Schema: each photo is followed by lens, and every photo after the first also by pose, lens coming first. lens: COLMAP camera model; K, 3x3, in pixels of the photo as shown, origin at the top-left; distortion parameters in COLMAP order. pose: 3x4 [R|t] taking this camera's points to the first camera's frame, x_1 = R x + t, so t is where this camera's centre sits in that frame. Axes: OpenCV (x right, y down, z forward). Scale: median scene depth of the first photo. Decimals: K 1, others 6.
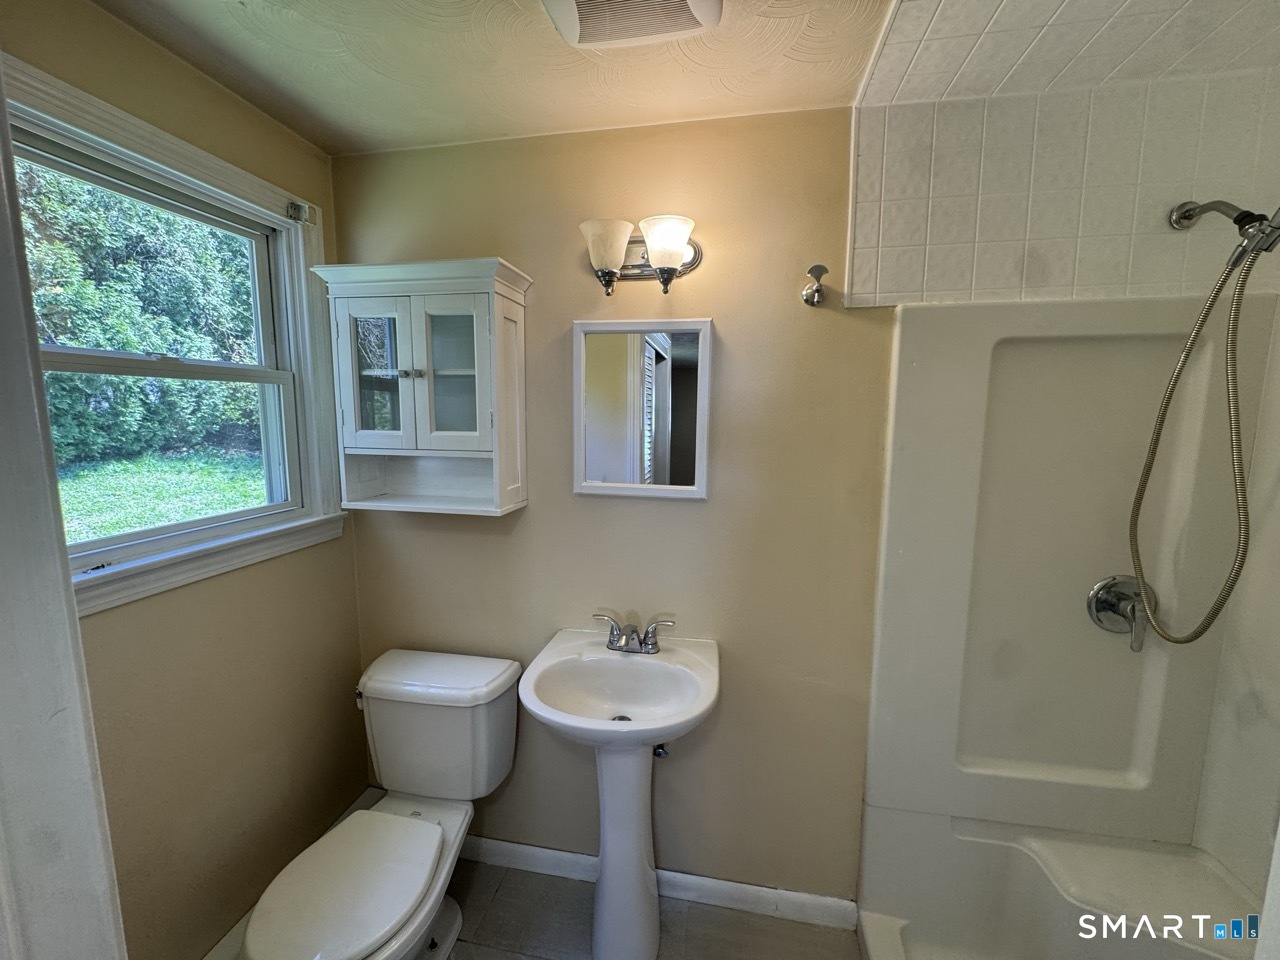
lens RADIAL K [[517.7, 0, 640.0], [0, 517.7, 480.0], [0, 0, 1]] dist [-0.000665, -0.000392]
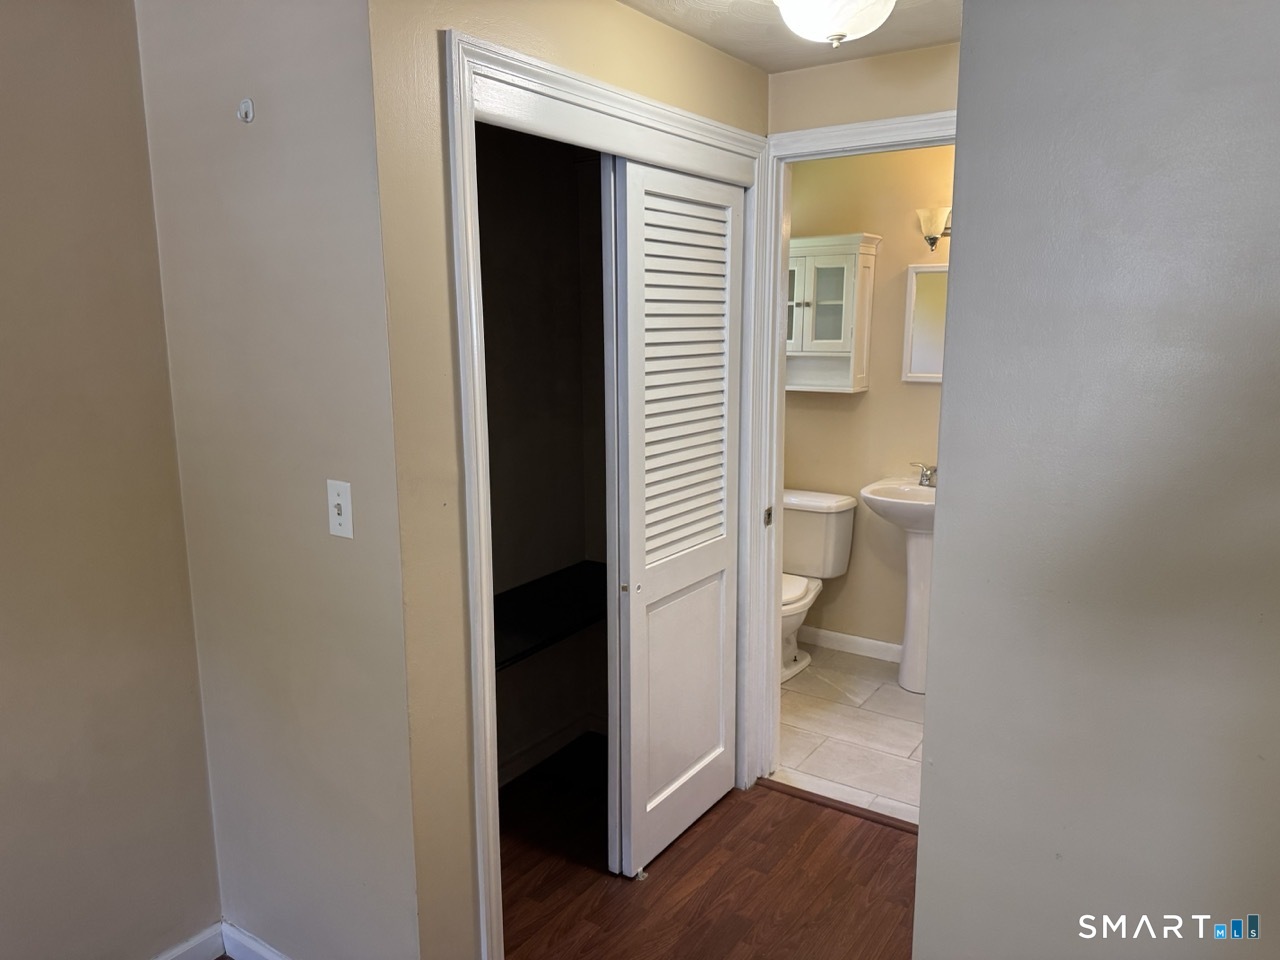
lens RADIAL K [[908.6, 0, 607.6], [0, 908.6, 499.3], [0, 0, 1]] dist [-0.001533, -0.000460]
pose [[0.904680, 0.066930, -0.420802, 0.245529], [-0.039584, 0.996517, 0.073399, 0.218917], [0.424248, -0.049745, 0.904178, -1.861590]]
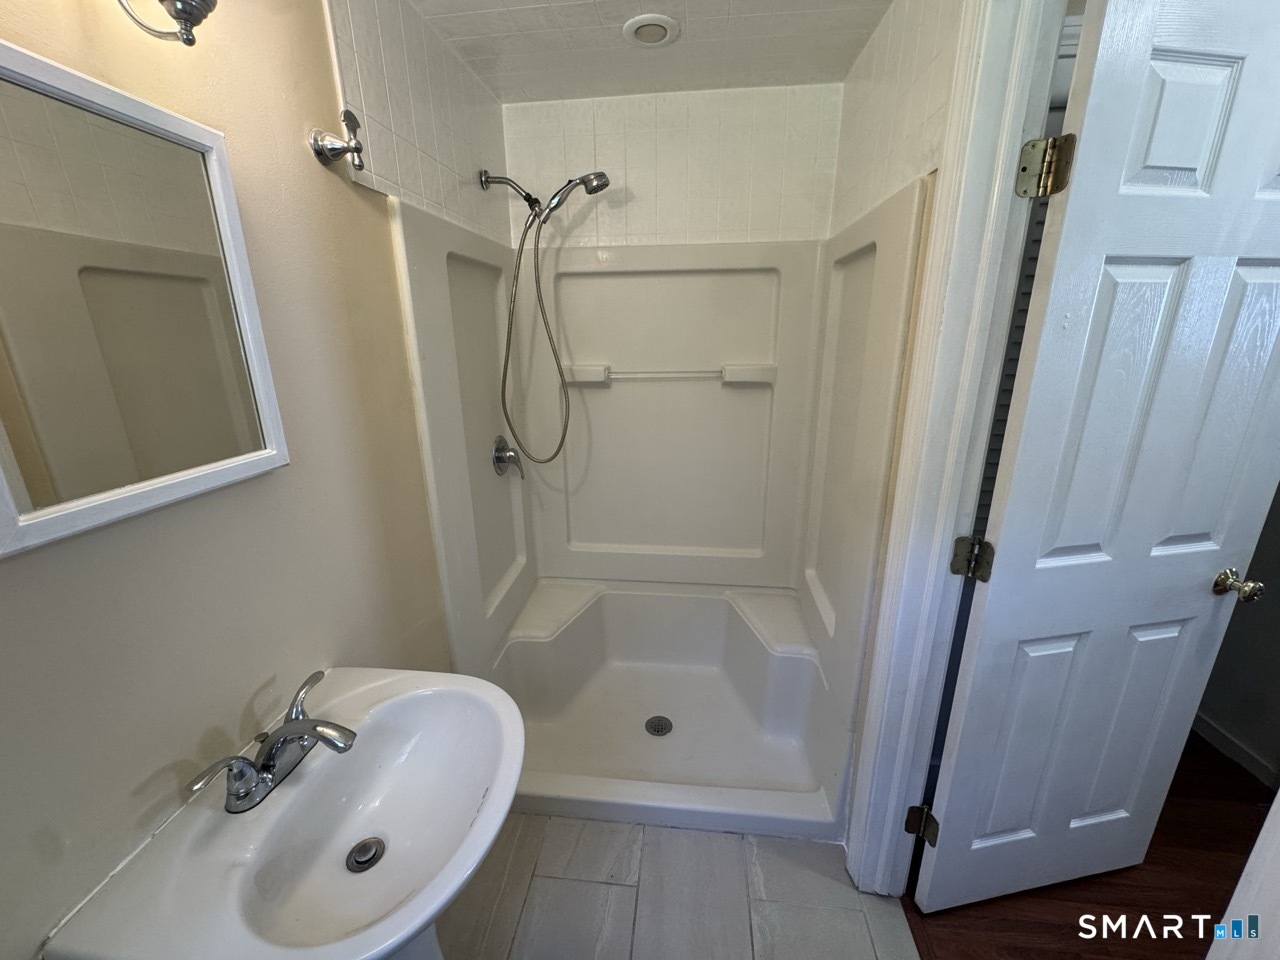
lens RADIAL K [[517.7, 0, 640.0], [0, 517.7, 480.0], [0, 0, 1]] dist [-0.000665, -0.000392]
pose [[-0.076064, -0.281464, 0.956552, -0.486514], [0.129220, 0.948459, 0.289358, -0.068875], [-0.988694, 0.145616, -0.035773, 0.622789]]
